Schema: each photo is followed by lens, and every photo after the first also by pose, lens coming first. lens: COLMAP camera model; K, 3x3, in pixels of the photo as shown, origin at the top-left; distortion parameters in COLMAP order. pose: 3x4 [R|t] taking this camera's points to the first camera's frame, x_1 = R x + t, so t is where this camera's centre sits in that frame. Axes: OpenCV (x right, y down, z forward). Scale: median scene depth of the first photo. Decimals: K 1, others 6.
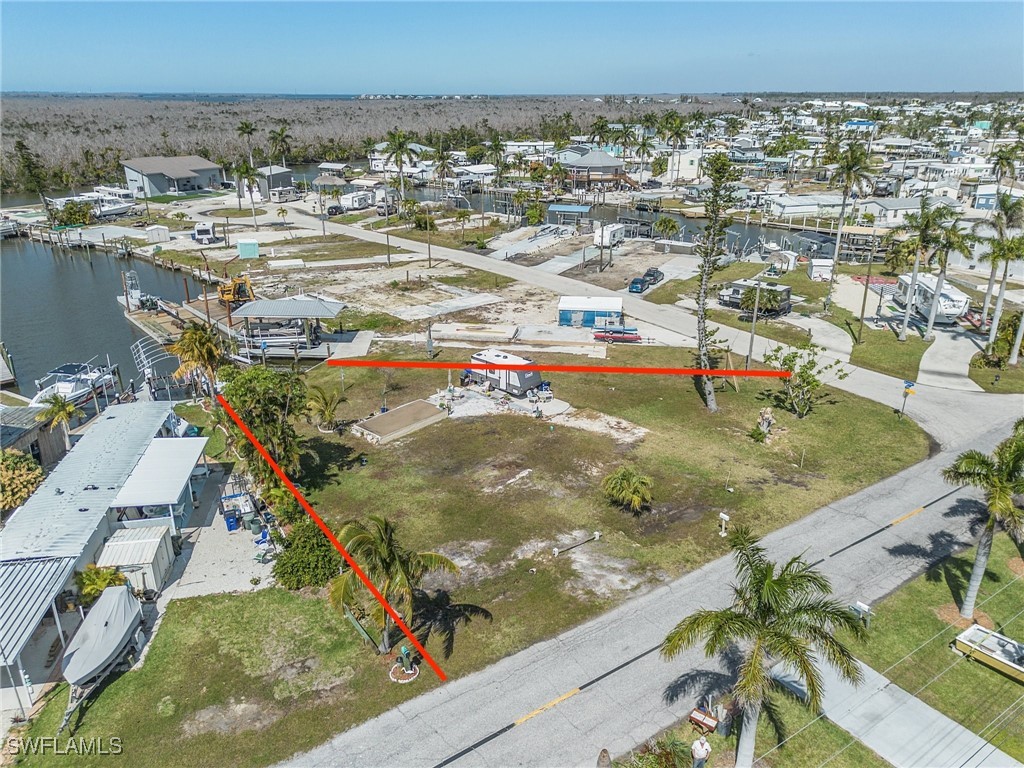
lens RADIAL K [[725.0, 0, 509.8], [0, 725.0, 382.7], [0, 0, 1]] dist [0.046834, -0.007449]
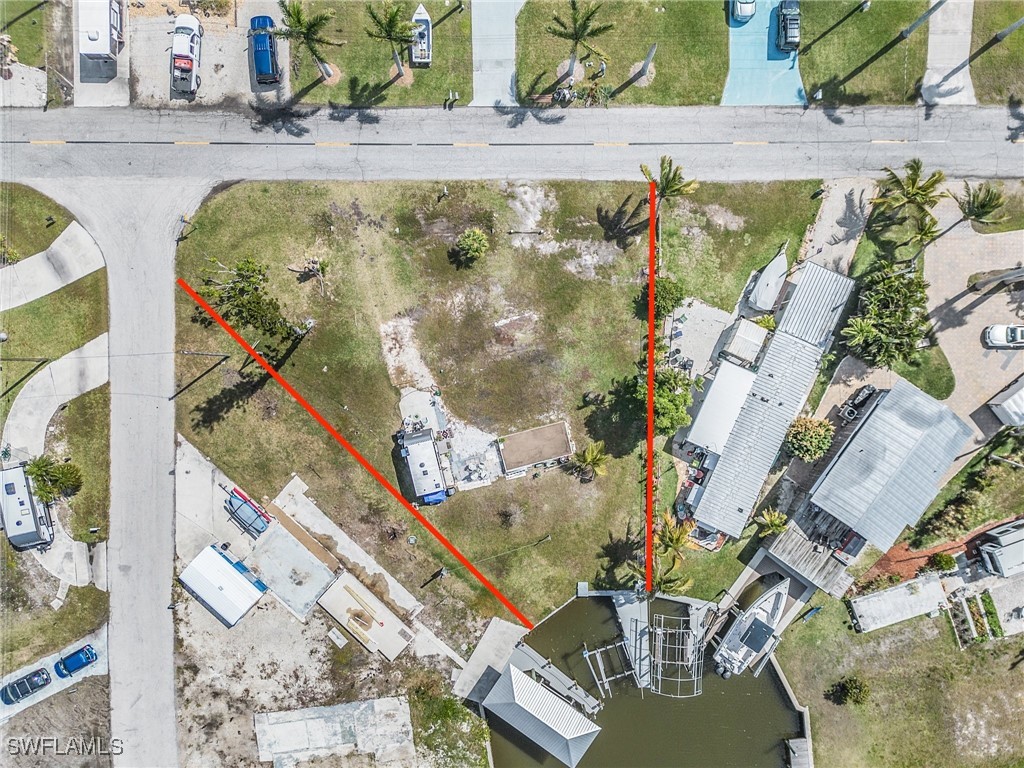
lens RADIAL K [[725.0, 0, 509.8], [0, 725.0, 382.7], [0, 0, 1]] dist [0.046834, -0.007449]
pose [[-0.833613, -0.552302, -0.007221, -0.039537], [0.208512, -0.326768, 0.921817, -0.994223], [-0.511480, 0.766933, 0.387559, 0.424400]]
